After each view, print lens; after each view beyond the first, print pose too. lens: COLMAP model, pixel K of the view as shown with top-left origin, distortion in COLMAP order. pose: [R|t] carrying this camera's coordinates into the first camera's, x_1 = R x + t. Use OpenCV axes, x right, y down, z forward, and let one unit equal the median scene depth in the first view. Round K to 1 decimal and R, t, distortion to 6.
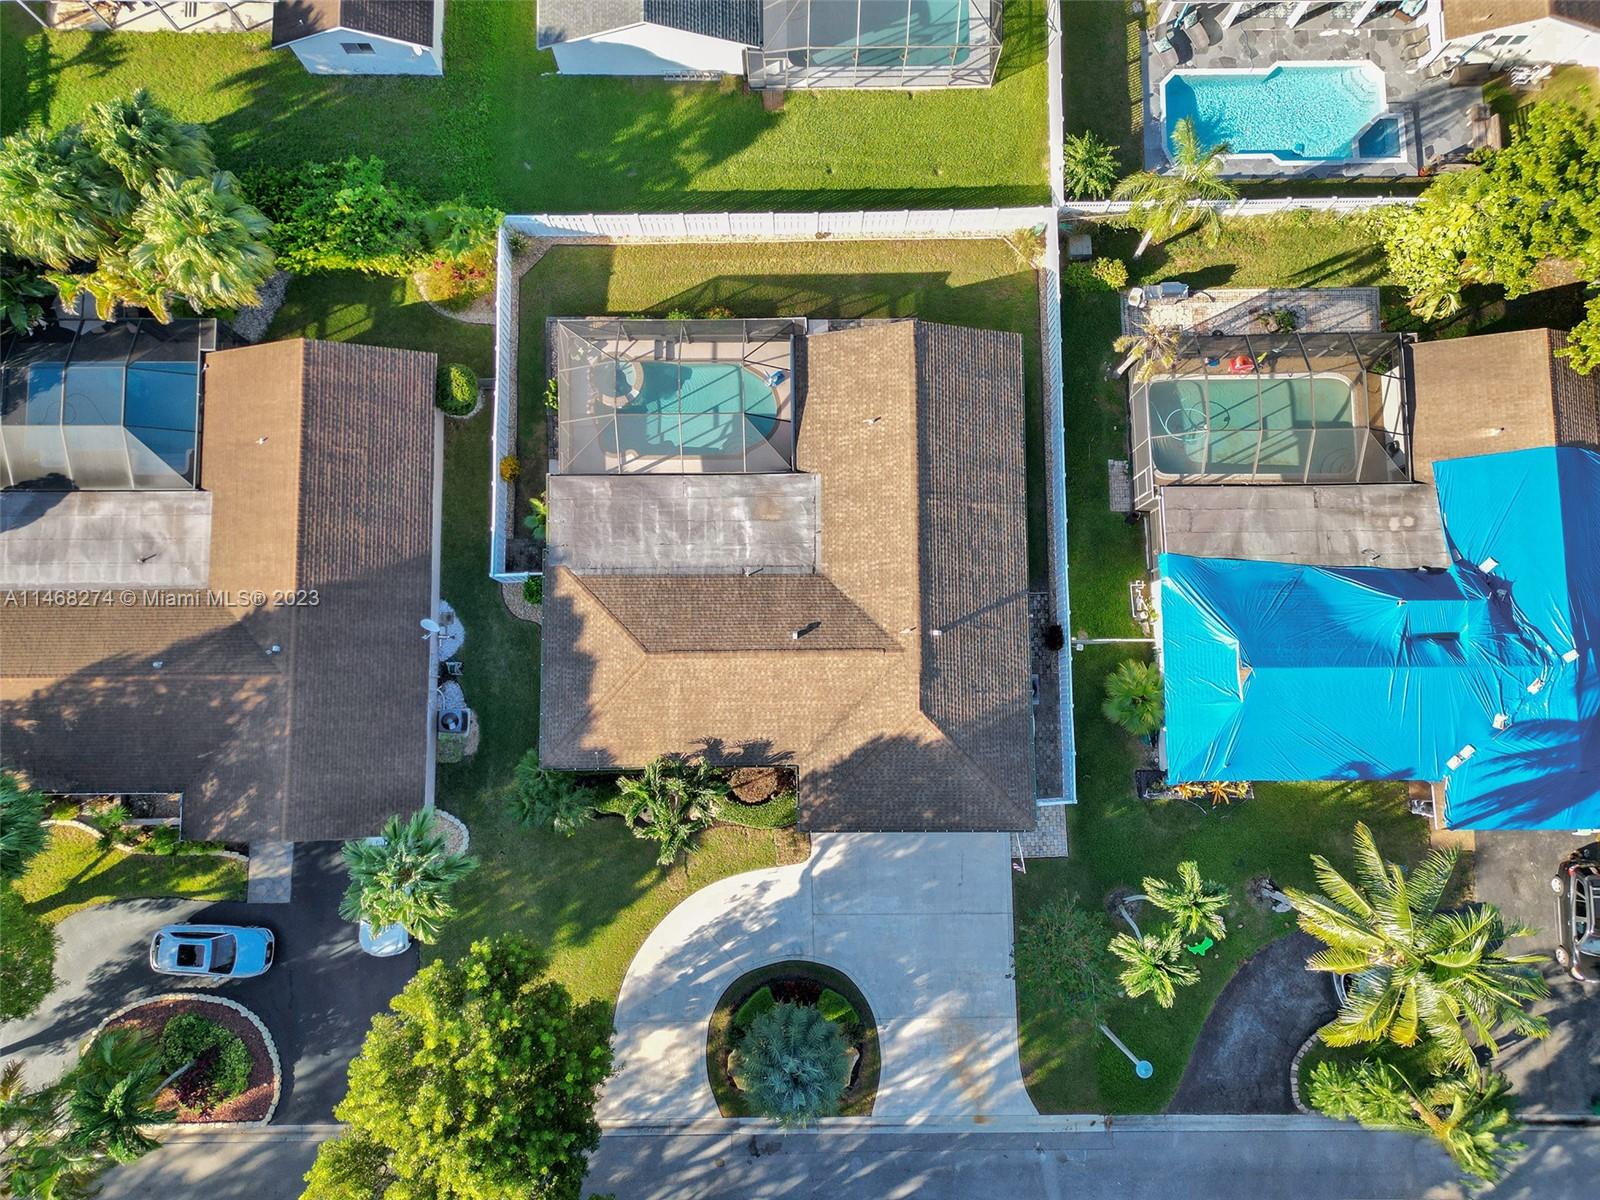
lens RADIAL K [[1120.1, 0, 799.3], [0, 1120.1, 609.9], [0, 0, 1]] dist [0.058394, -0.052417]
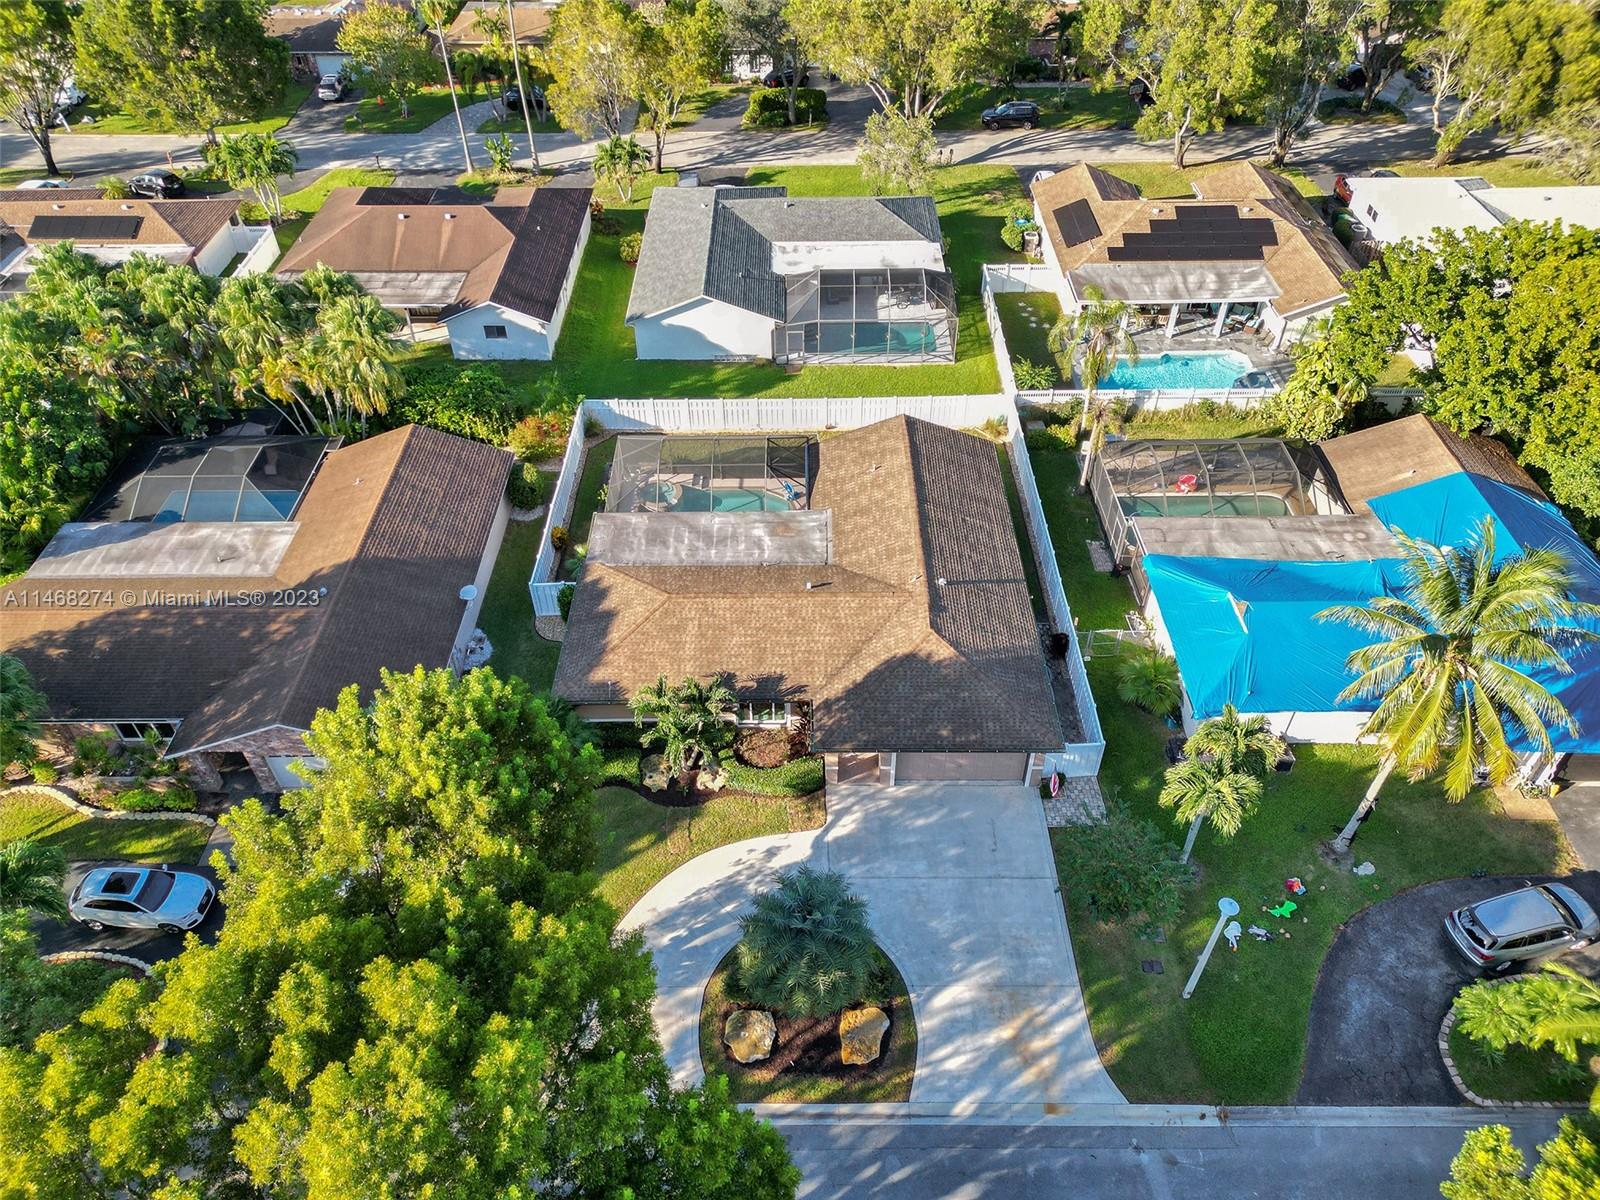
lens RADIAL K [[1120.1, 0, 799.0], [0, 1120.1, 604.7], [0, 0, 1]] dist [0.058394, -0.052417]
pose [[0.999889, -0.002343, -0.014733, 0.002757], [-0.008025, 0.748022, -0.663626, 0.704520], [0.012576, 0.663670, 0.747919, 0.204935]]
